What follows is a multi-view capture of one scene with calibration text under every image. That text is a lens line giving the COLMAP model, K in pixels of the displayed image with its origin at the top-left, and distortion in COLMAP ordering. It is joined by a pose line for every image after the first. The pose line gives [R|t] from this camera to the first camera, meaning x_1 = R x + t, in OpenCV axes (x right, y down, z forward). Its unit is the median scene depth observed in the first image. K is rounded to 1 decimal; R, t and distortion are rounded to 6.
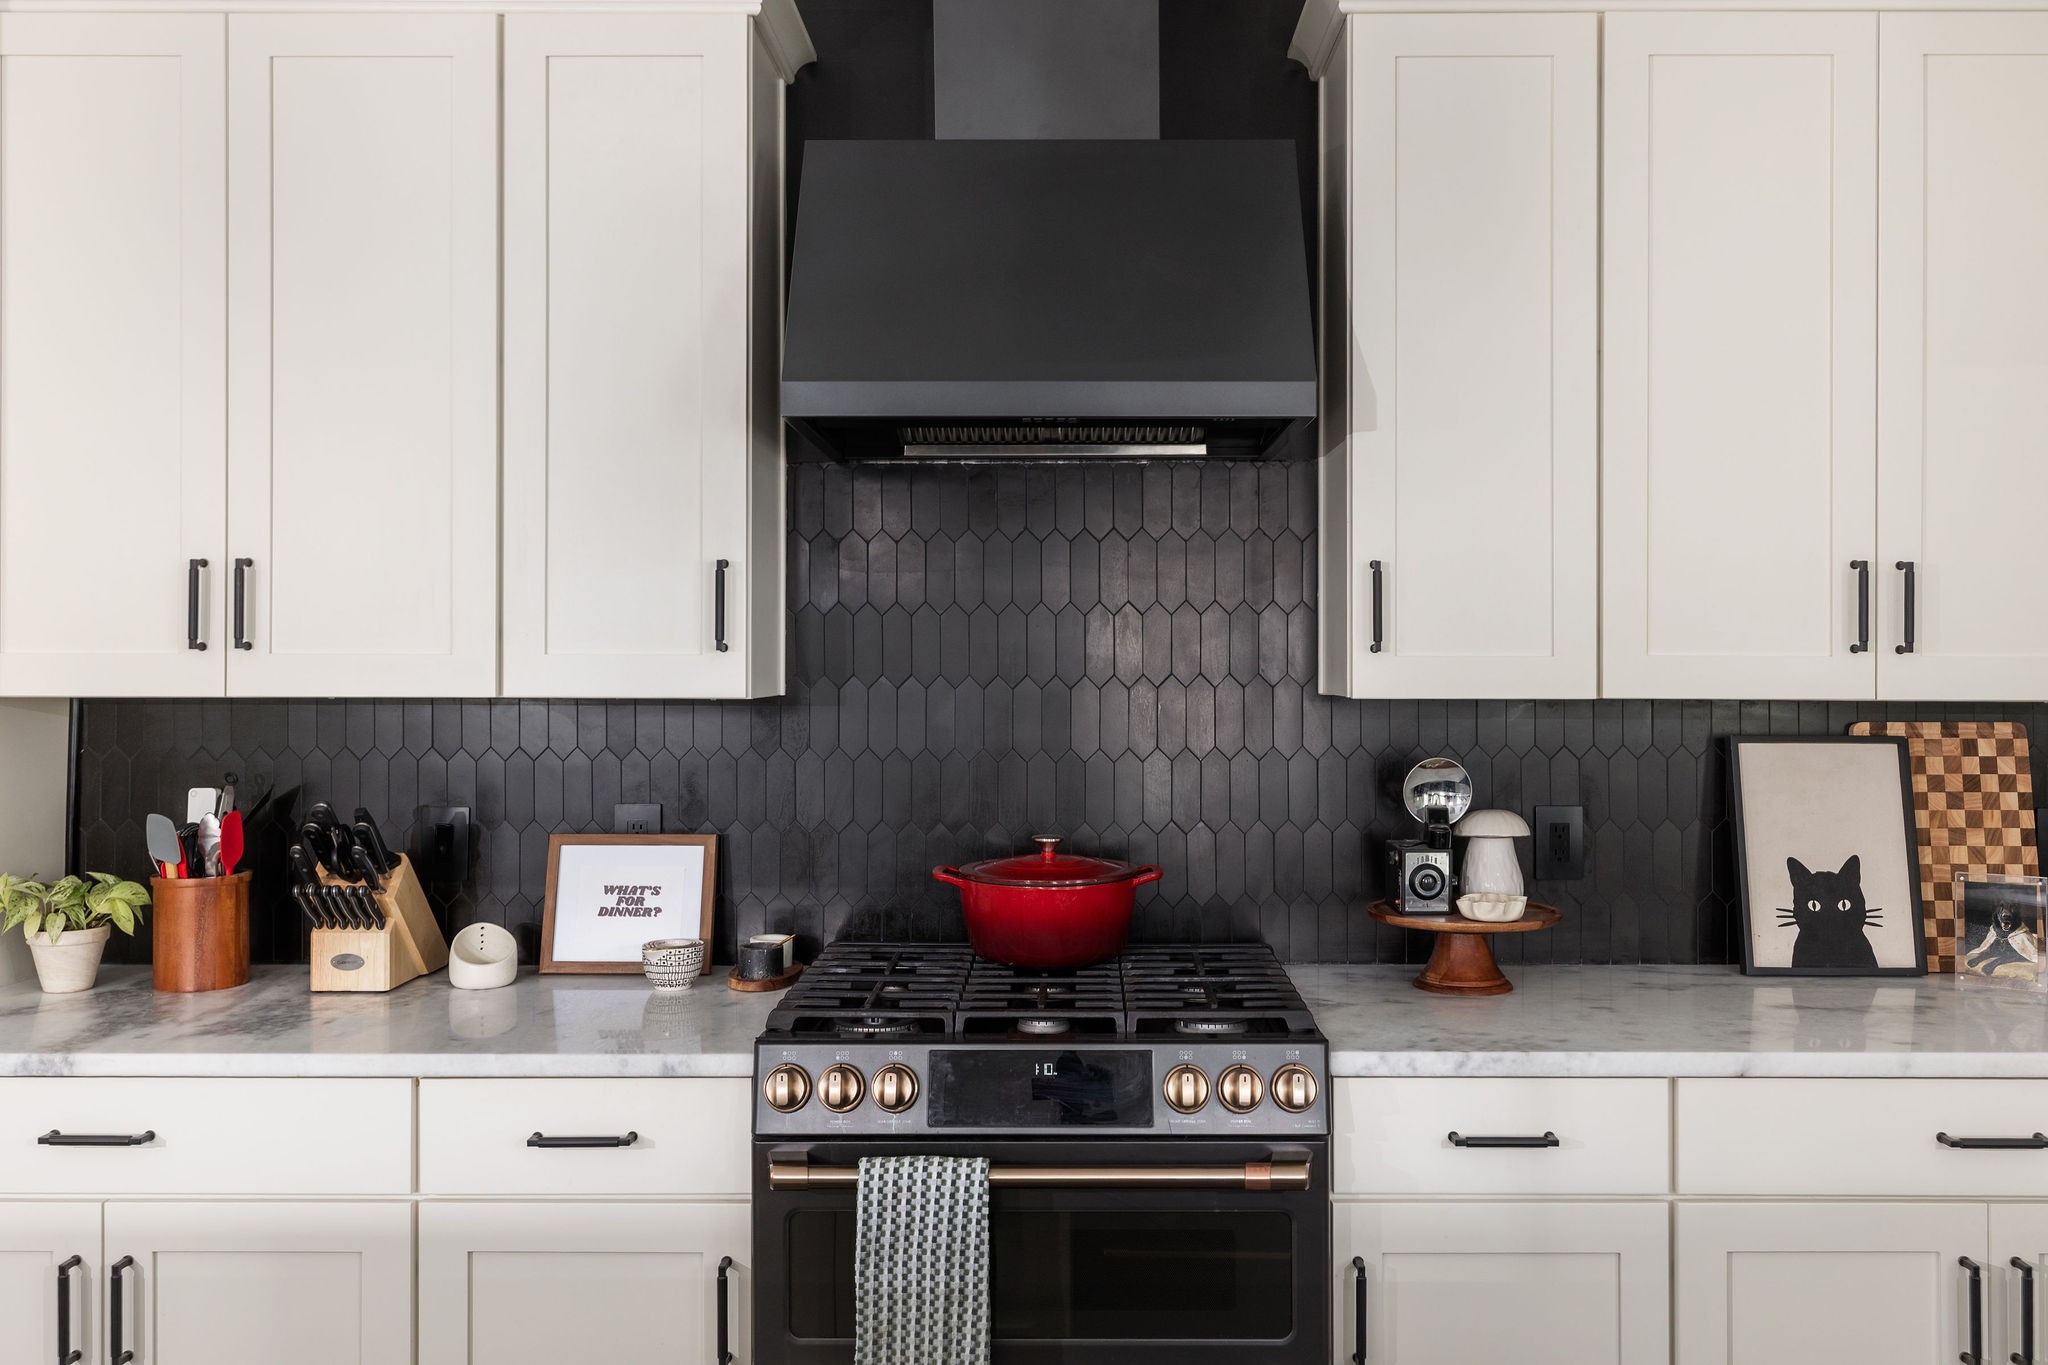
lens RADIAL K [[1581.6, 0, 1025.8], [0, 1581.6, 671.7], [0, 0, 1]] dist [0.004413, -0.004113]
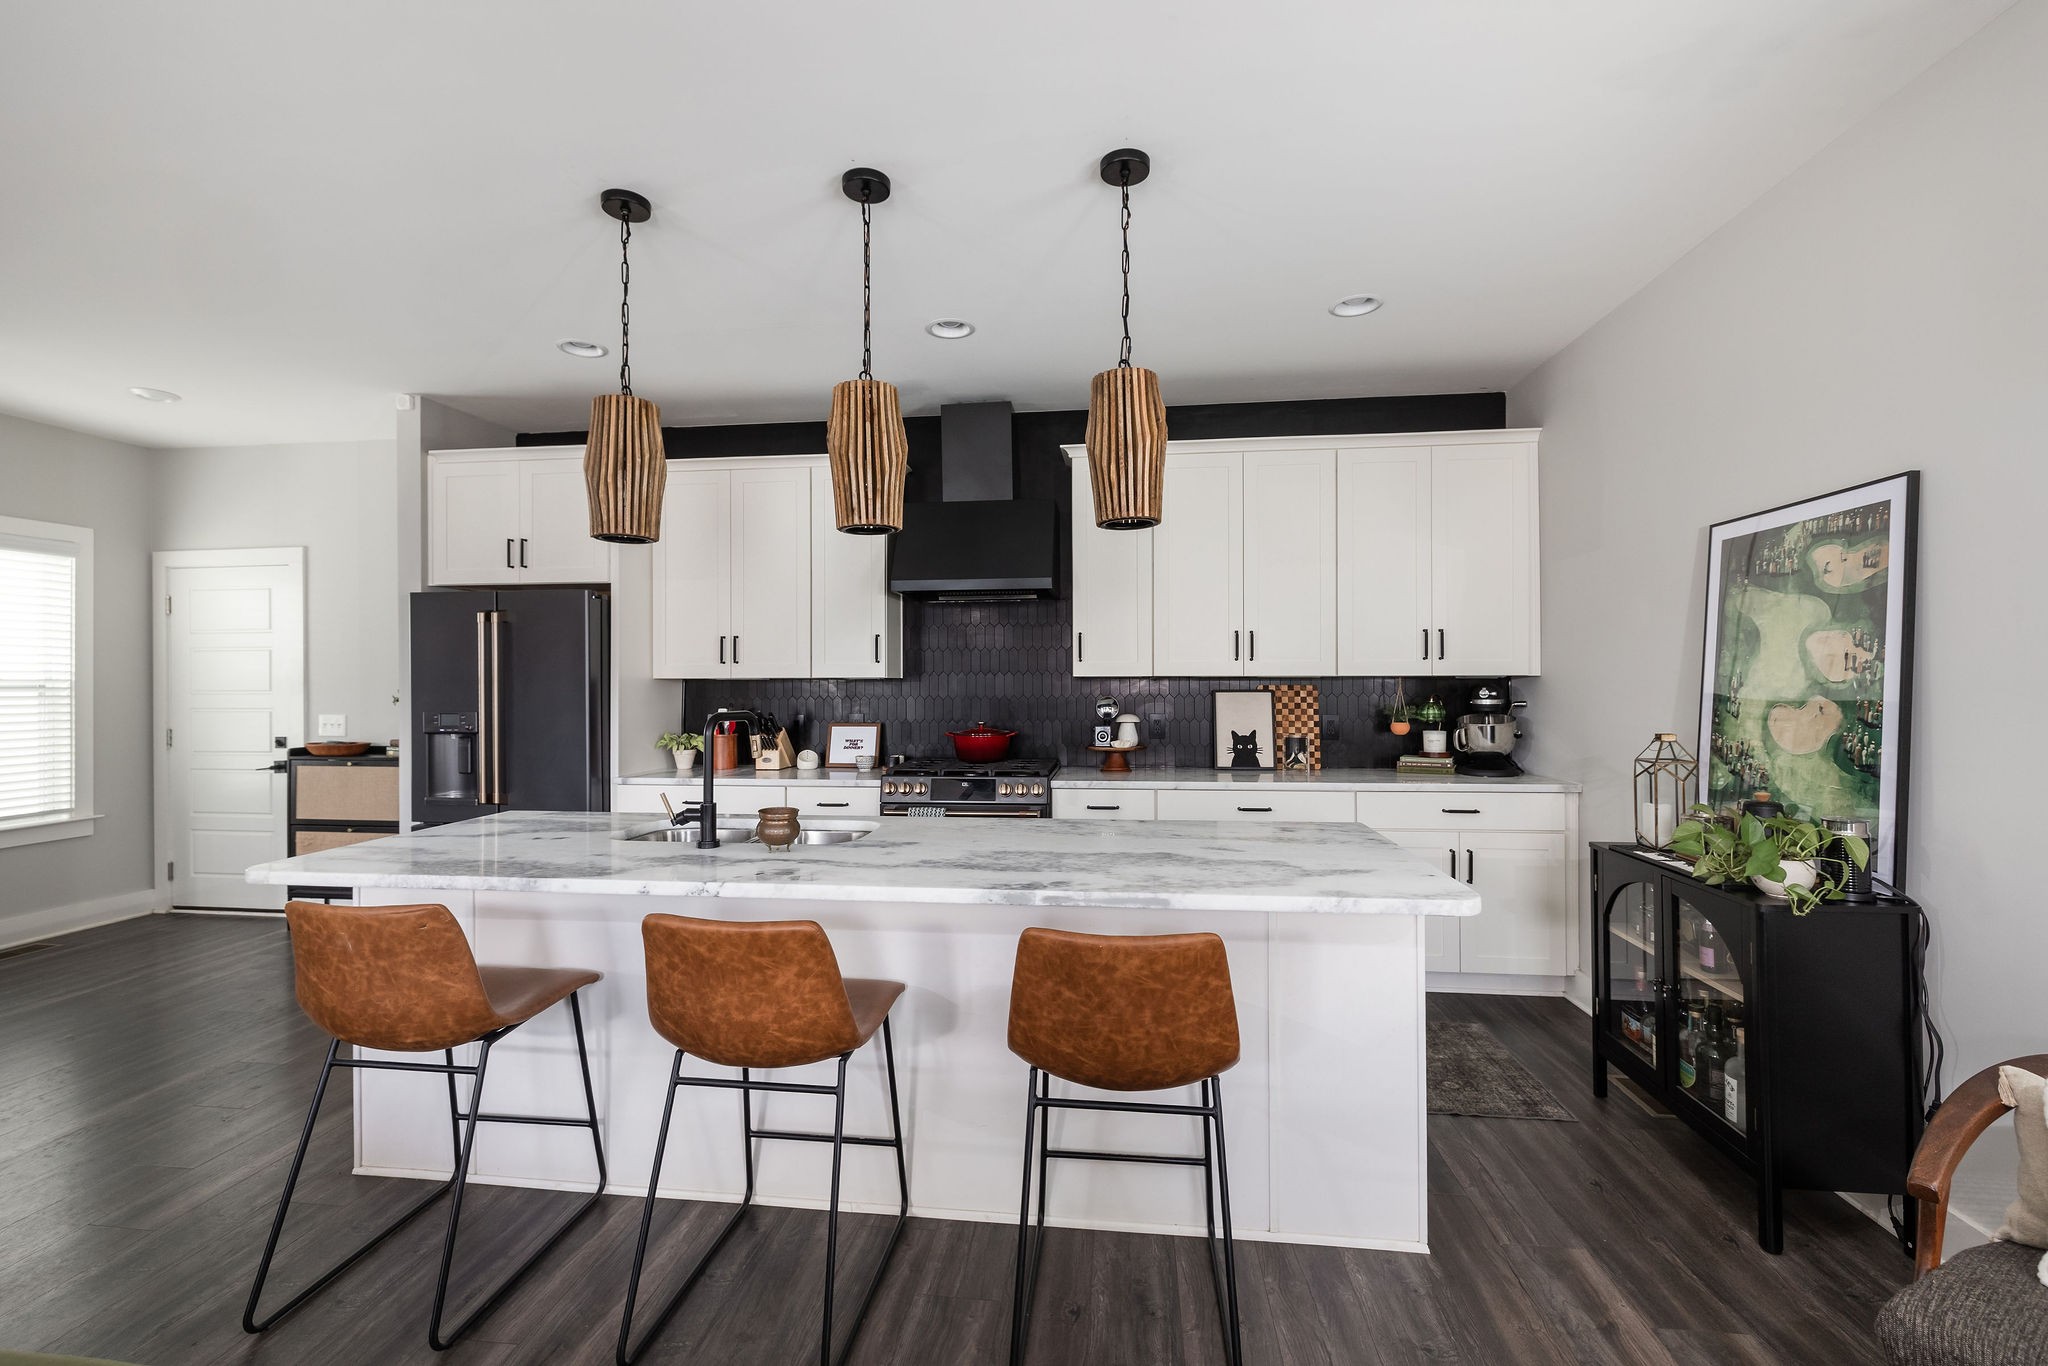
lens RADIAL K [[894.0, 0, 1021.7], [0, 894.0, 687.8], [0, 0, 1]] dist [-0.003564, -0.000251]
pose [[0.992119, -0.004058, -0.125232, 0.302862], [0.003242, 0.999972, -0.006724, 0.047426], [0.125256, 0.006265, 0.992105, -0.712934]]
